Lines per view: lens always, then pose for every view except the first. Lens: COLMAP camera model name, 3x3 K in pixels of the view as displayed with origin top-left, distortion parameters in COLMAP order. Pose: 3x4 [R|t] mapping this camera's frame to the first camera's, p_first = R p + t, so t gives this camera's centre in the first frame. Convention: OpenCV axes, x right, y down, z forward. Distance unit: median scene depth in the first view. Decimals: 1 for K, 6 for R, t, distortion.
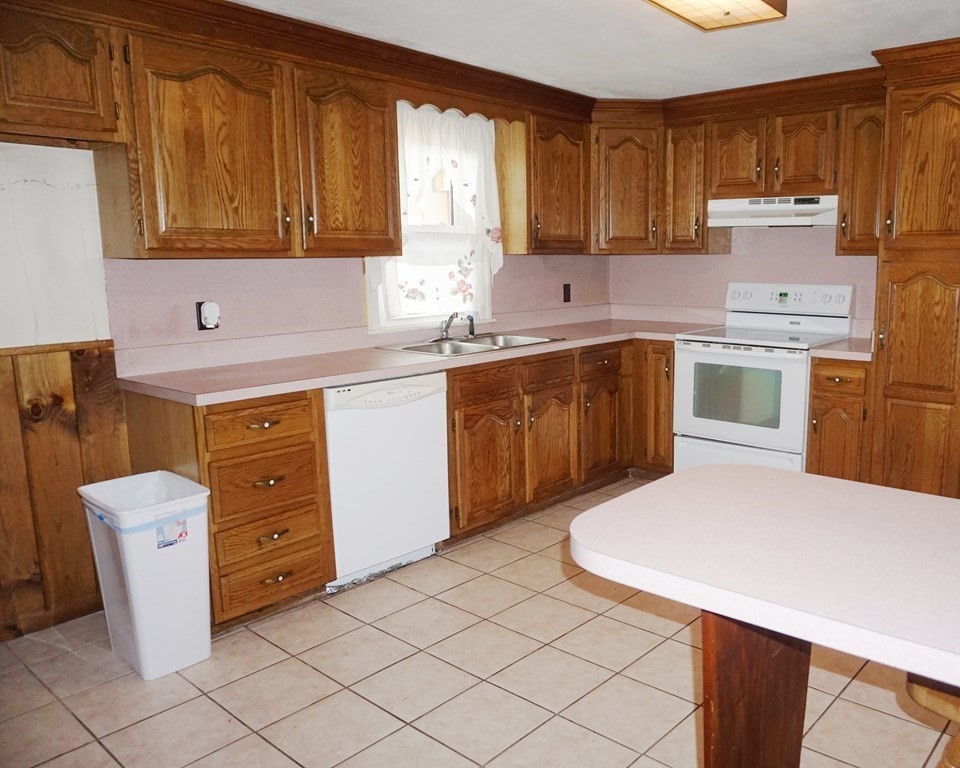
lens RADIAL K [[771.7, 0, 571.5], [0, 771.7, 382.7], [0, 0, 1]] dist [-0.030019, 0.019398]
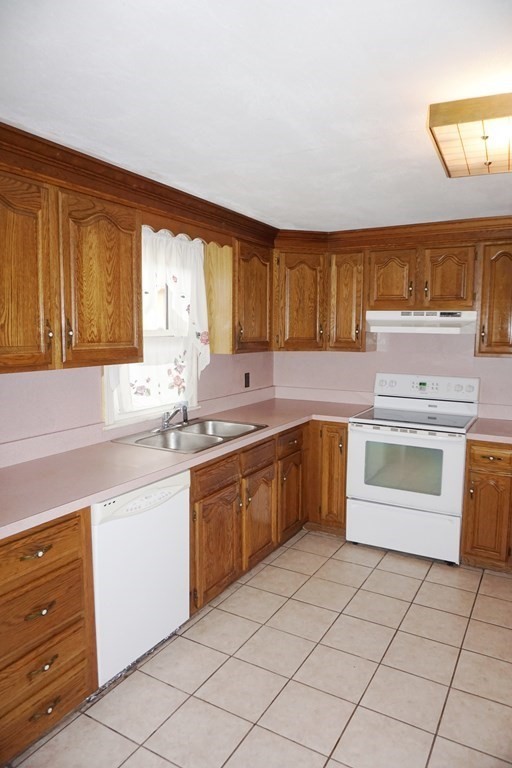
lens RADIAL K [[514.8, 0, 251.4], [0, 514.8, 380.7], [0, 0, 1]] dist [-0.040361, 0.026532]
pose [[0.988409, -0.005011, 0.151731, -0.170048], [0.014523, 0.997992, -0.061647, -0.085771], [-0.151117, 0.063136, 0.986498, 0.234125]]
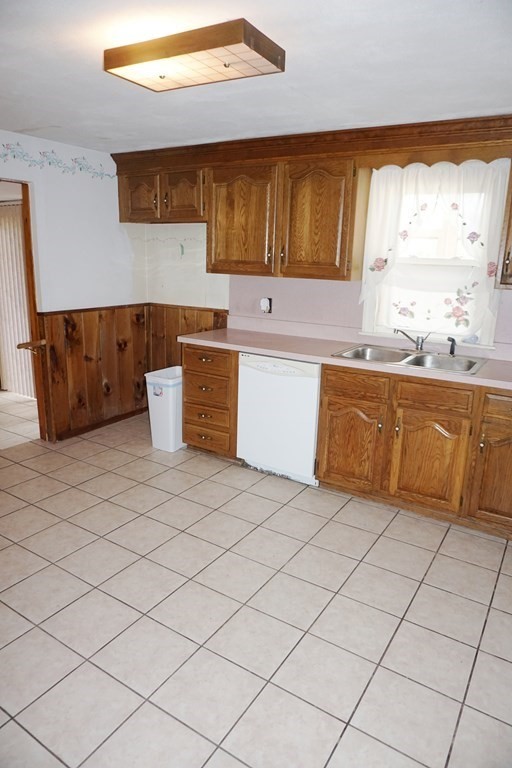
lens RADIAL K [[514.8, 0, 257.8], [0, 514.8, 380.6], [0, 0, 1]] dist [-0.040361, 0.026532]
pose [[0.125141, 0.245800, -0.961209, 0.671399], [-0.192988, 0.956350, 0.219432, -0.156636], [0.973188, 0.158042, 0.167115, 0.675681]]
